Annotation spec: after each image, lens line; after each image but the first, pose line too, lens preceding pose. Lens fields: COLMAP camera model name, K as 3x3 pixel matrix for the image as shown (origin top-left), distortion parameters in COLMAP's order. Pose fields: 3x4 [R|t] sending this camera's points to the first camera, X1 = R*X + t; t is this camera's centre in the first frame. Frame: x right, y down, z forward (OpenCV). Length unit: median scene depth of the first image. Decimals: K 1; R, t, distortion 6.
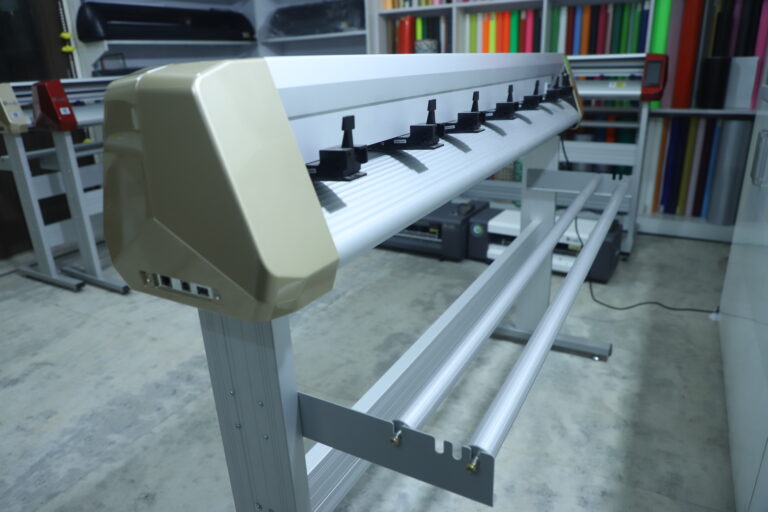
lens RADIAL K [[527.2, 0, 384.0], [0, 527.2, 256.0], [0, 0, 1]] dist [-0.075390, -0.000798]
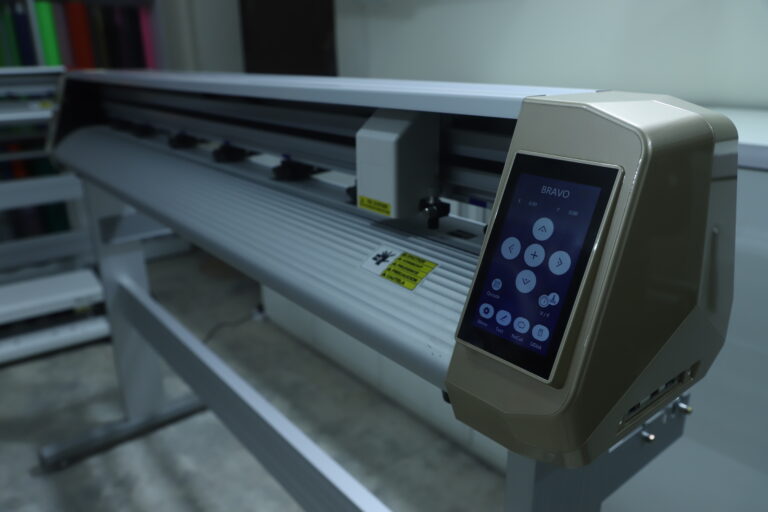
lens RADIAL K [[564.4, 0, 395.9], [0, 564.4, 257.1], [0, 0, 1]] dist [0.001835, 0.000734]
pose [[0.341219, -0.258732, 0.903674, -0.396477], [0.304093, 0.940059, 0.154326, -0.127825], [-0.889436, 0.222142, 0.399445, 0.337463]]
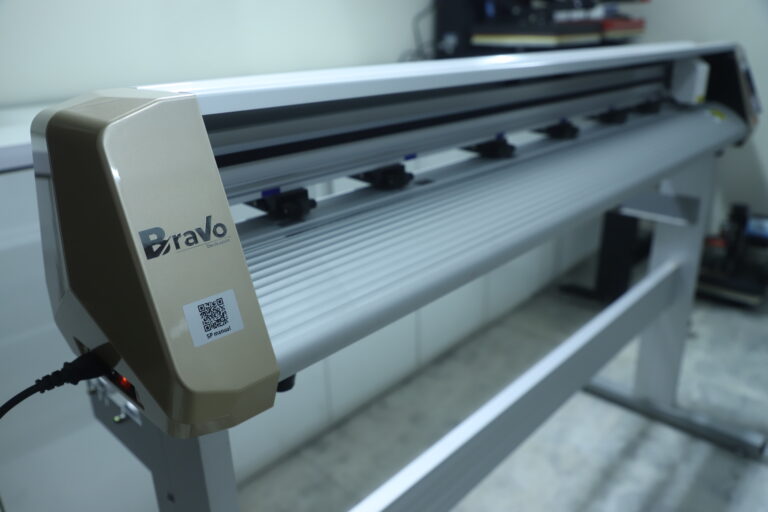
lens RADIAL K [[595.4, 0, 384.0], [0, 595.4, 256.0], [0, 0, 1]] dist [-0.001497, 0.000693]
pose [[-0.970499, -0.022561, 0.240046, 0.142606], [0.139332, 0.760051, 0.634751, -0.522411], [-0.196768, 0.649472, -0.734486, 1.303768]]
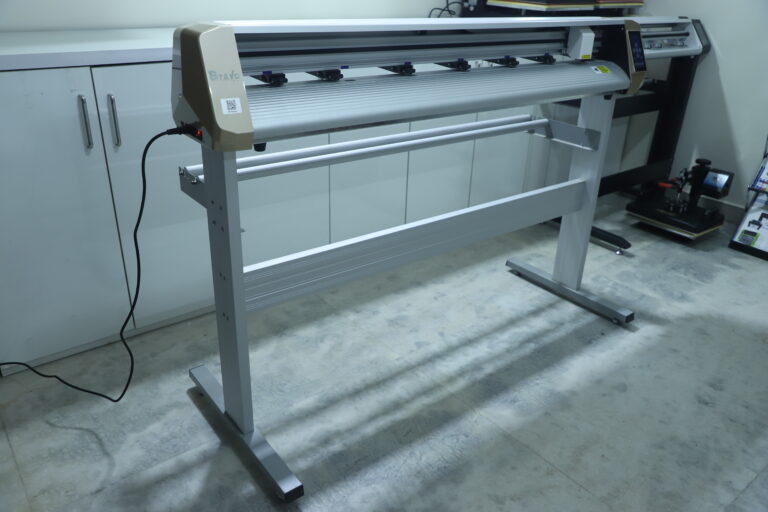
lens RADIAL K [[609.4, 0, 384.0], [0, 609.4, 256.0], [0, 0, 1]] dist [-0.003069, -0.001073]
pose [[-0.926126, -0.153885, 0.344399, -0.184516], [0.129969, 0.726923, 0.674308, -0.695289], [-0.354117, 0.669255, -0.653222, 1.691650]]
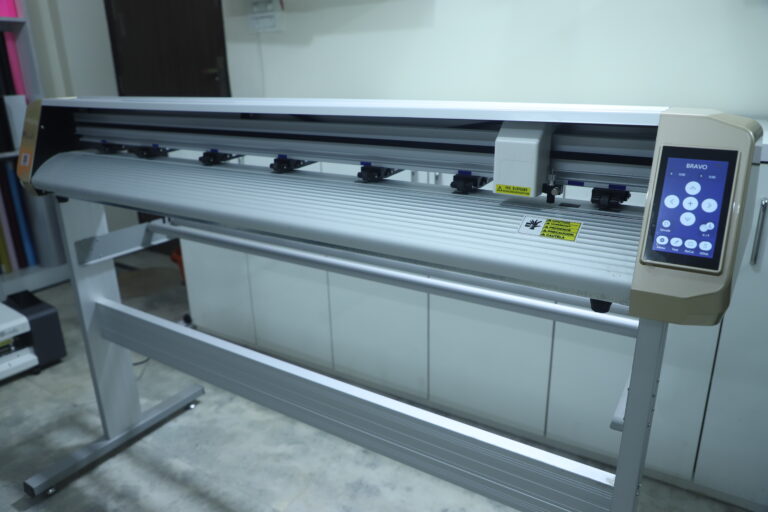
lens RADIAL K [[526.7, 0, 384.0], [0, 526.7, 256.0], [0, 0, 1]] dist [-0.017480, -0.001708]
pose [[0.034313, -0.269458, 0.962401, -0.542329], [0.344469, 0.907149, 0.241706, -0.206242], [-0.938170, 0.323224, 0.123947, 0.548623]]
